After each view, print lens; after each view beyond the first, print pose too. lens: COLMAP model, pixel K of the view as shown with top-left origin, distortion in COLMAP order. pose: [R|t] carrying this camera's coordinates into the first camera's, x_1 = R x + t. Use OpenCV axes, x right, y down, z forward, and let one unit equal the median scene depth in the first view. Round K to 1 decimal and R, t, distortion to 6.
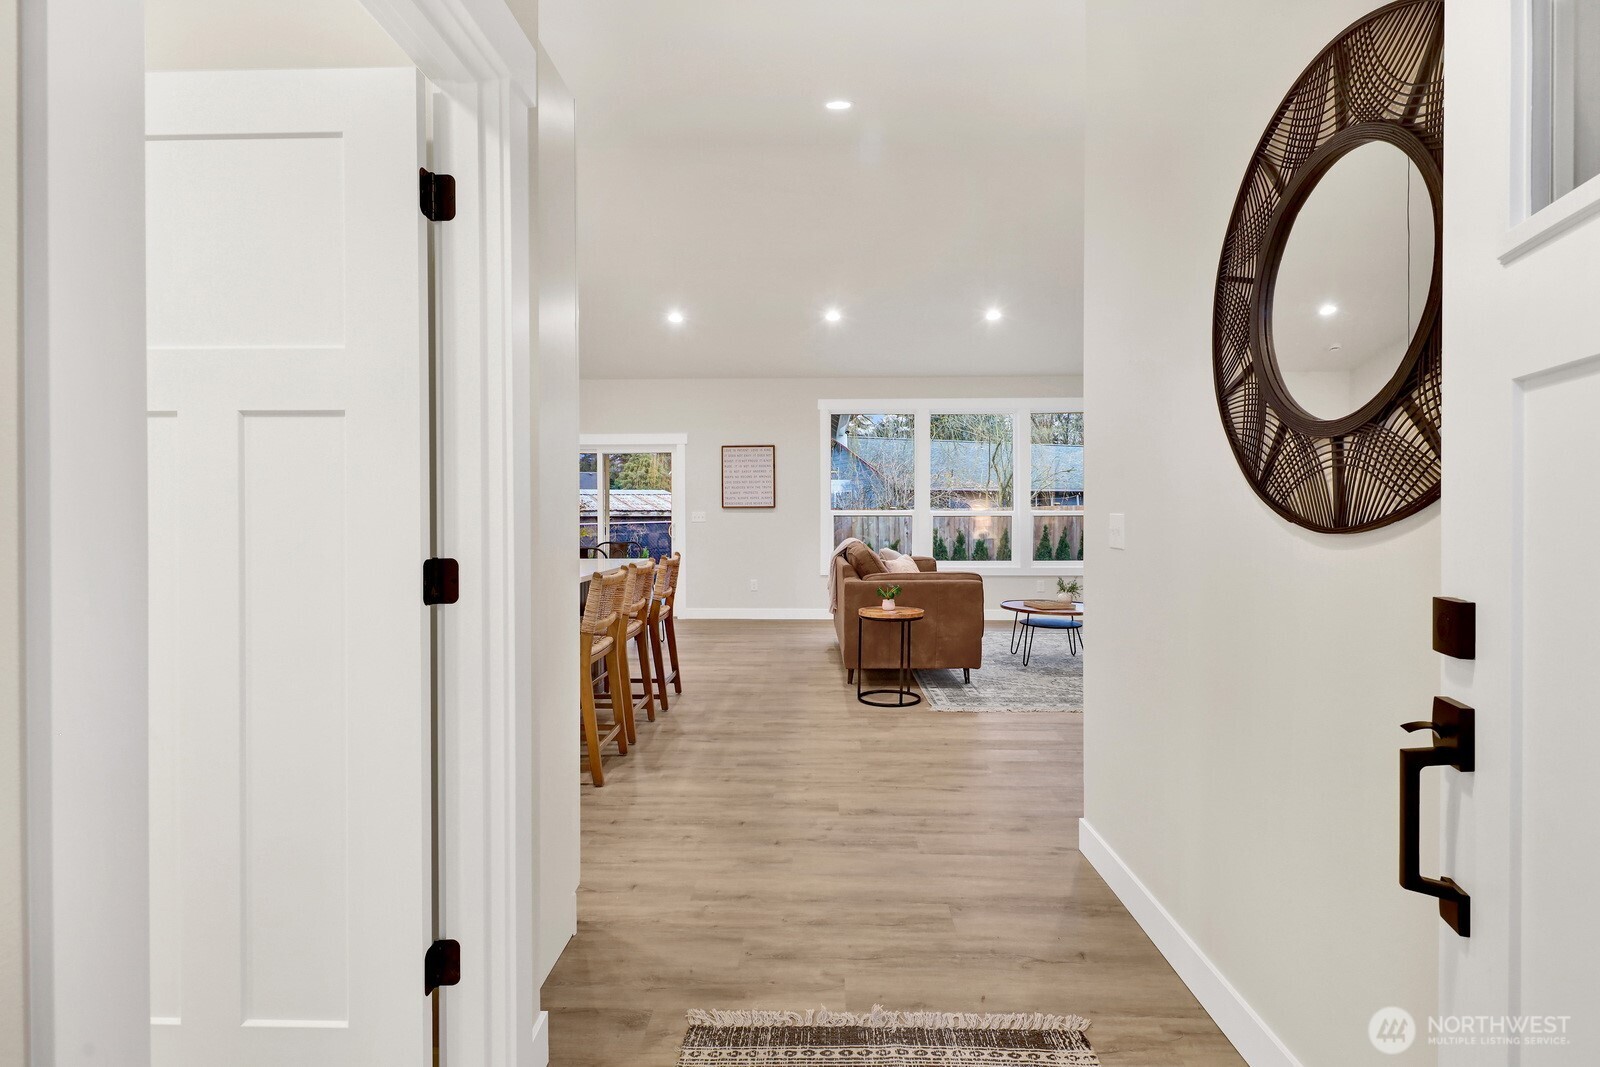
lens RADIAL K [[792.2, 0, 801.0], [0, 792.2, 527.7], [0, 0, 1]] dist [0.003211, -0.005356]
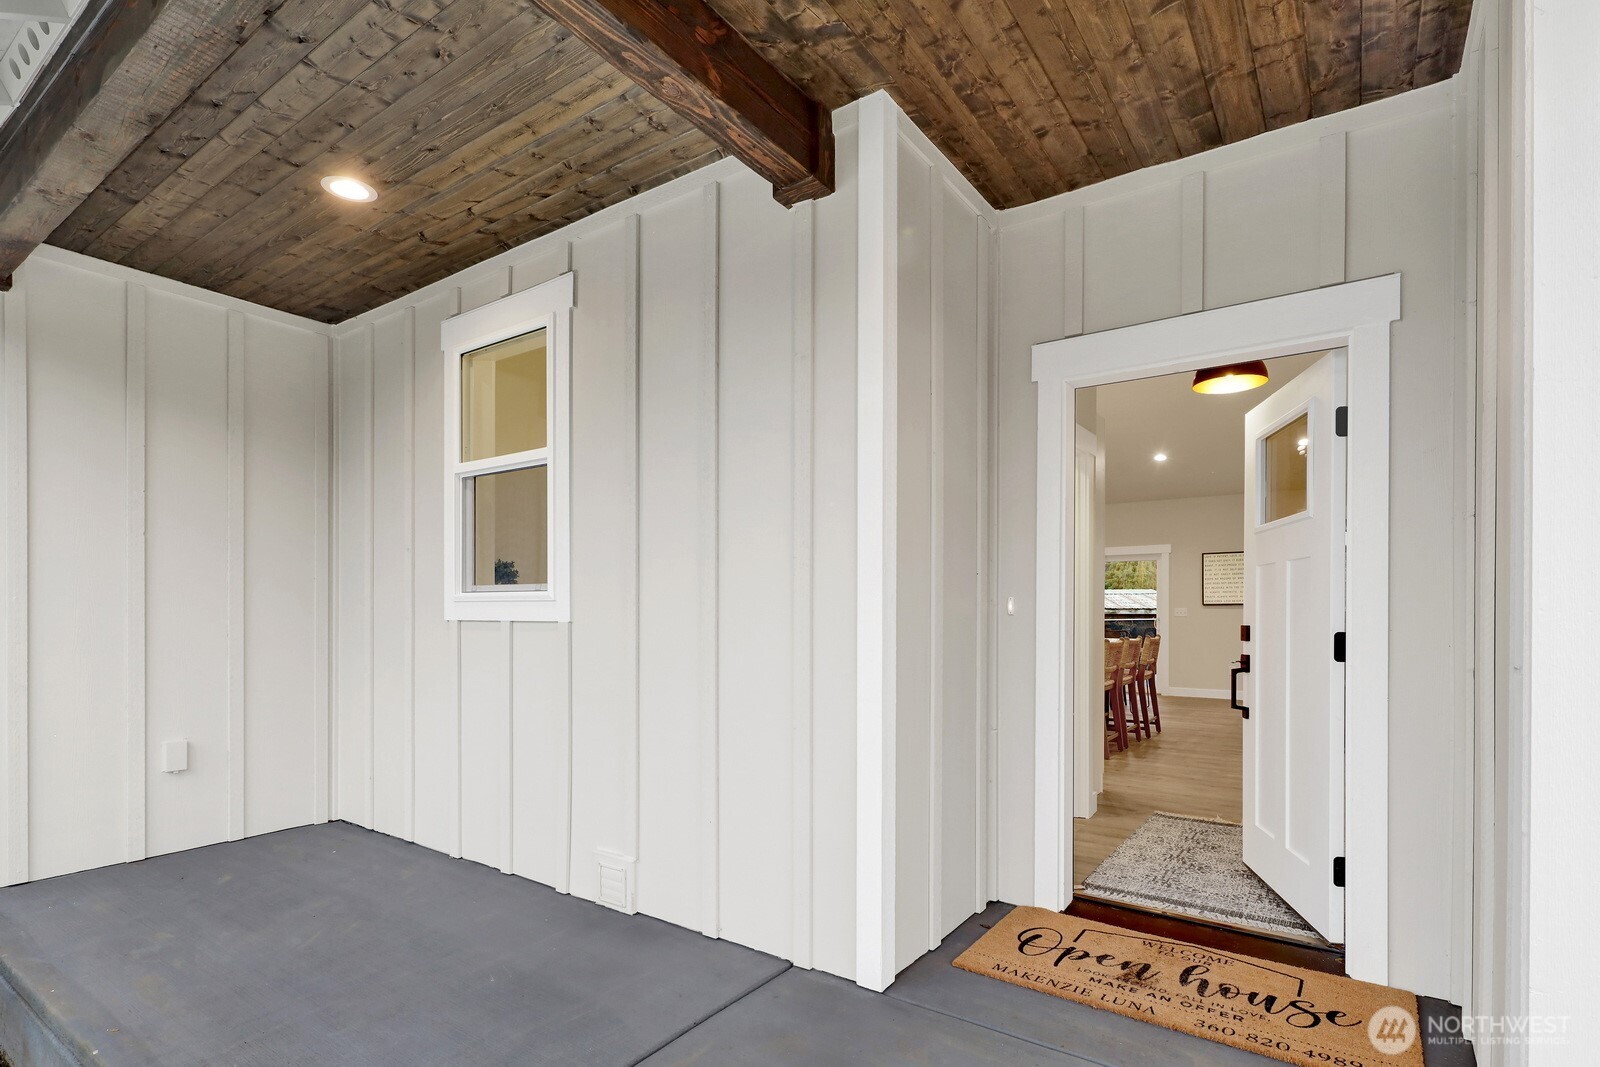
lens RADIAL K [[792.2, 0, 813.6], [0, 792.2, 612.4], [0, 0, 1]] dist [0.003211, -0.005356]
pose [[0.838734, 0.002257, -0.544536, 0.084718], [-0.012867, 0.999794, -0.015674, 0.017842], [0.544389, 0.020153, 0.838591, -0.454763]]
